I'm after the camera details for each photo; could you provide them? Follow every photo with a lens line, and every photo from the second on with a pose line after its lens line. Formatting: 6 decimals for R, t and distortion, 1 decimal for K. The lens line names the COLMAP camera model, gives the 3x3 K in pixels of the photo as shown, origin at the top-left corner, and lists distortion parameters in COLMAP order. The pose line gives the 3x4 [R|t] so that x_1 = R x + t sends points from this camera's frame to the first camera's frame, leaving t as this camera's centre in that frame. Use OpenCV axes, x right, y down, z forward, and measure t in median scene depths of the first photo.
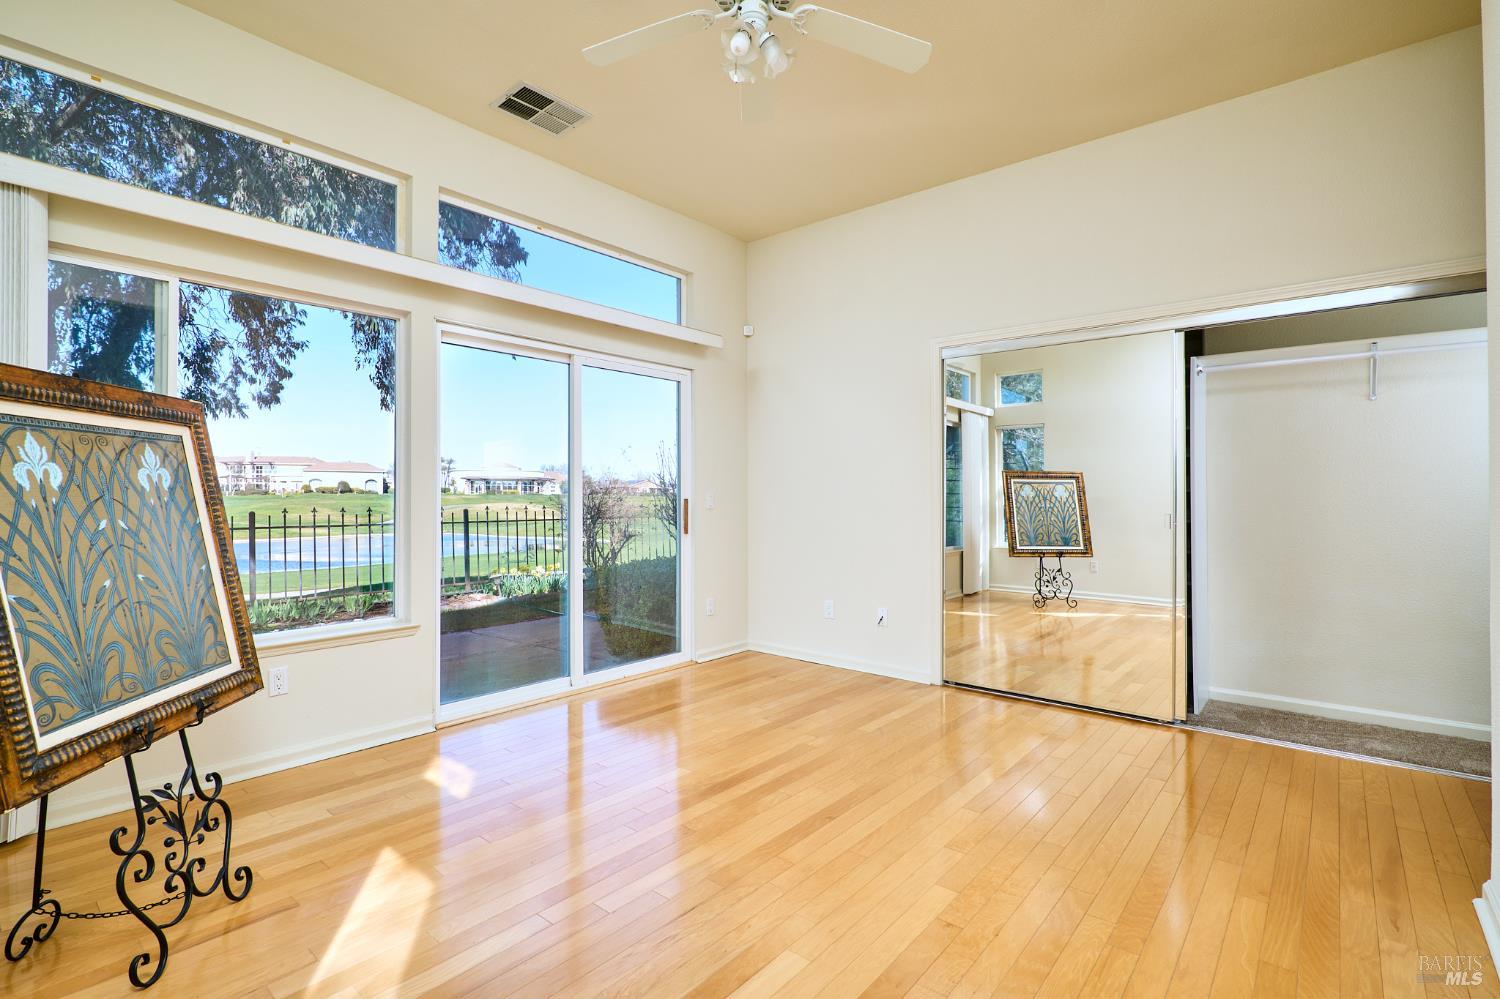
lens RADIAL K [[707.8, 0, 752.7], [0, 707.8, 495.0], [0, 0, 1]] dist [-0.000129, 0.000050]
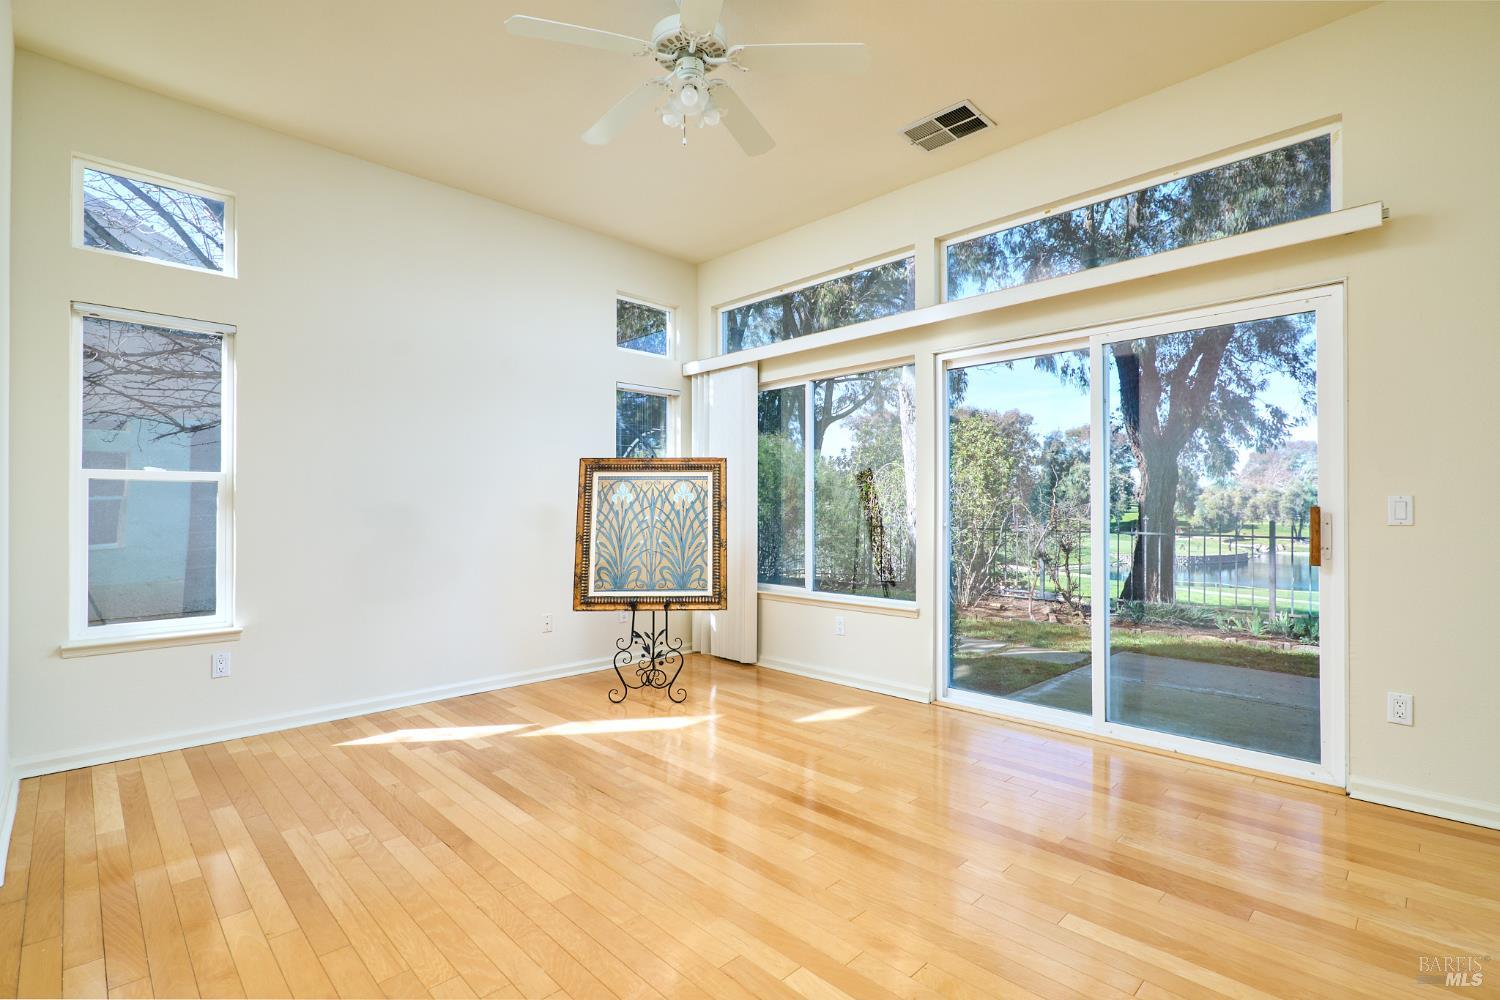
lens RADIAL K [[697.9, 0, 750.4], [0, 697.9, 506.1], [0, 0, 1]] dist [0.000902, 0.000335]
pose [[-0.084004, -0.001721, -0.996464, 1.030664], [0.004733, 0.999987, -0.002126, 0.006449], [0.996454, -0.004895, -0.083994, 1.123730]]
